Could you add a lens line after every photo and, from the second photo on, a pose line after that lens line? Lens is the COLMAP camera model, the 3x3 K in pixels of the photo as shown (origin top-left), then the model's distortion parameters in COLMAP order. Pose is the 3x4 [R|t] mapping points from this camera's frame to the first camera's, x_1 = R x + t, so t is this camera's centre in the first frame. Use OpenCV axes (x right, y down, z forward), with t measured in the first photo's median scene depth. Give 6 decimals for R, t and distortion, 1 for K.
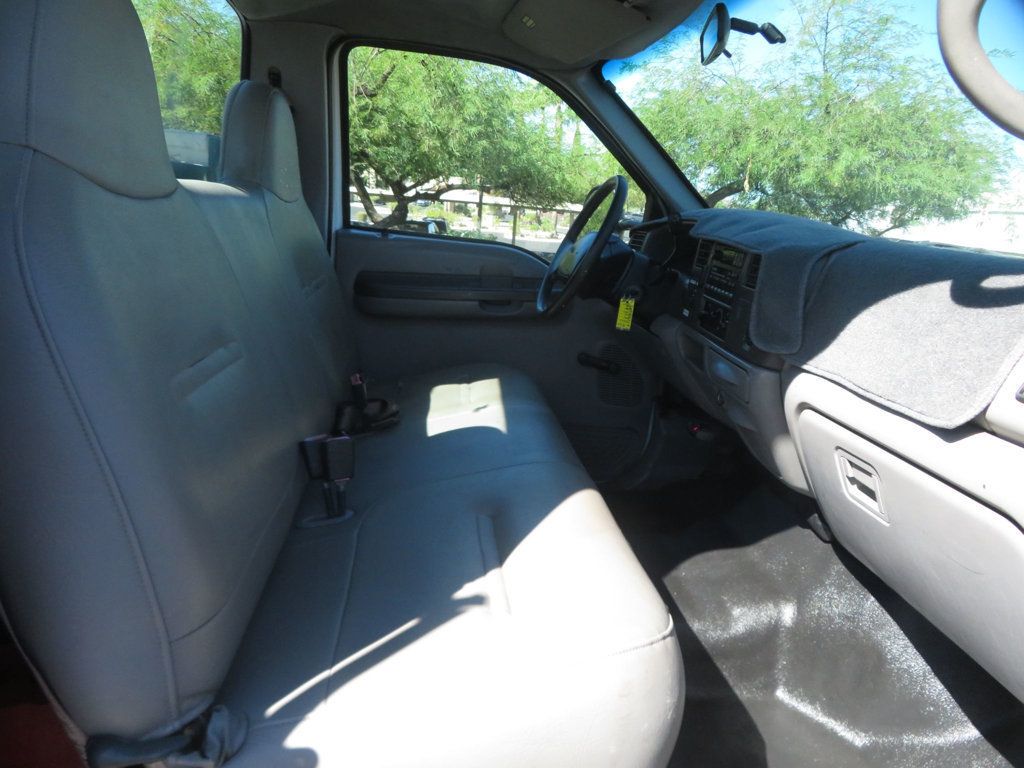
lens RADIAL K [[726.9, 0, 512.0], [0, 726.9, 384.0], [0, 0, 1]] dist [-0.005486, 0.007234]
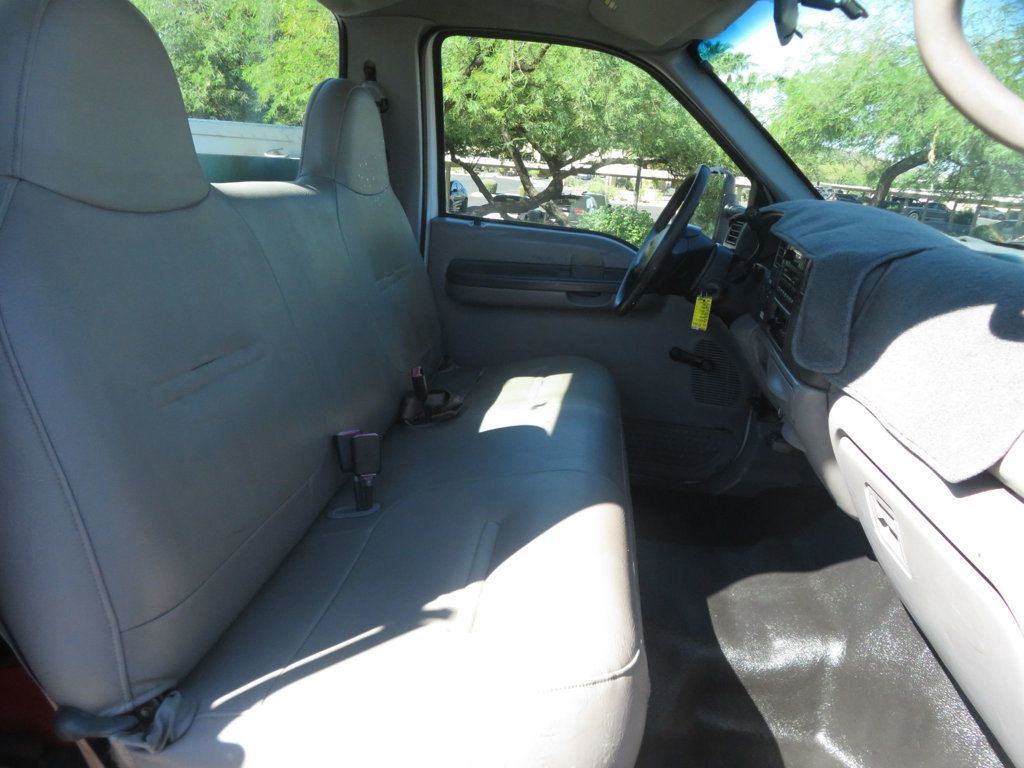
lens RADIAL K [[730.1, 0, 512.0], [0, 730.1, 384.0], [0, 0, 1]] dist [-0.003408, 0.008913]
pose [[0.979234, 0.047335, -0.197131, 0.144699], [-0.041258, 0.998541, 0.034824, -0.036748], [0.198492, -0.025968, 0.979758, 0.025922]]
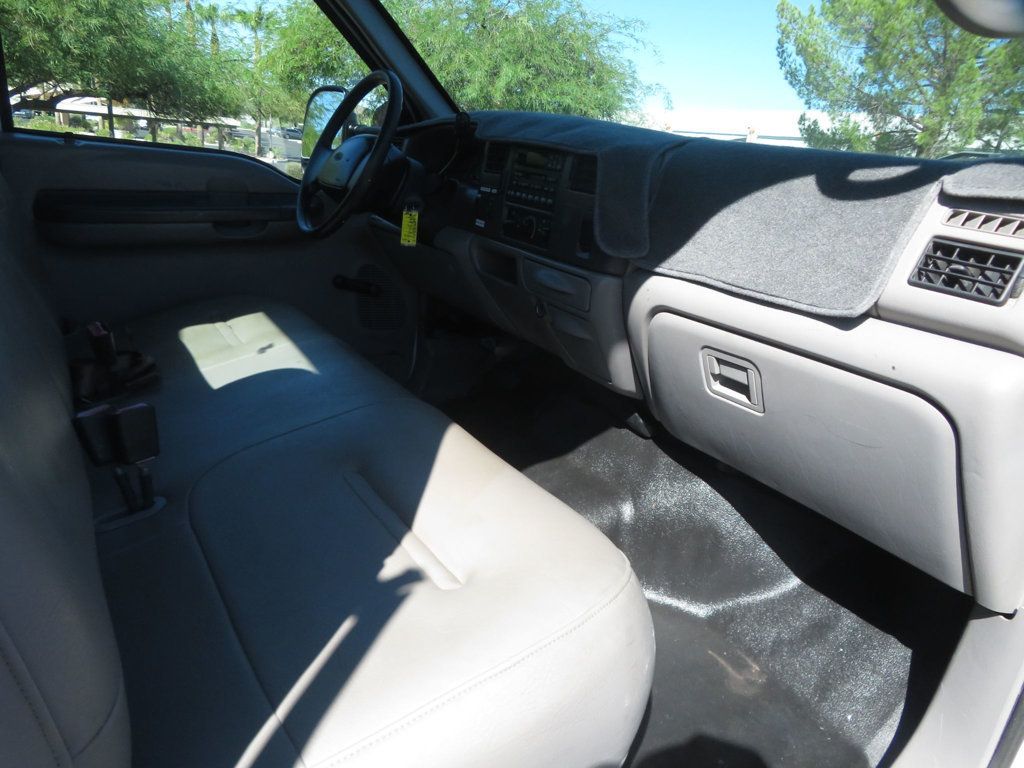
lens RADIAL K [[726.9, 0, 512.0], [0, 726.9, 384.0], [0, 0, 1]] dist [-0.005486, 0.007234]
pose [[0.907696, -0.130233, 0.398908, -0.157822], [0.086256, 0.988227, 0.126360, -0.009724], [-0.410668, -0.080288, 0.908243, 0.138048]]
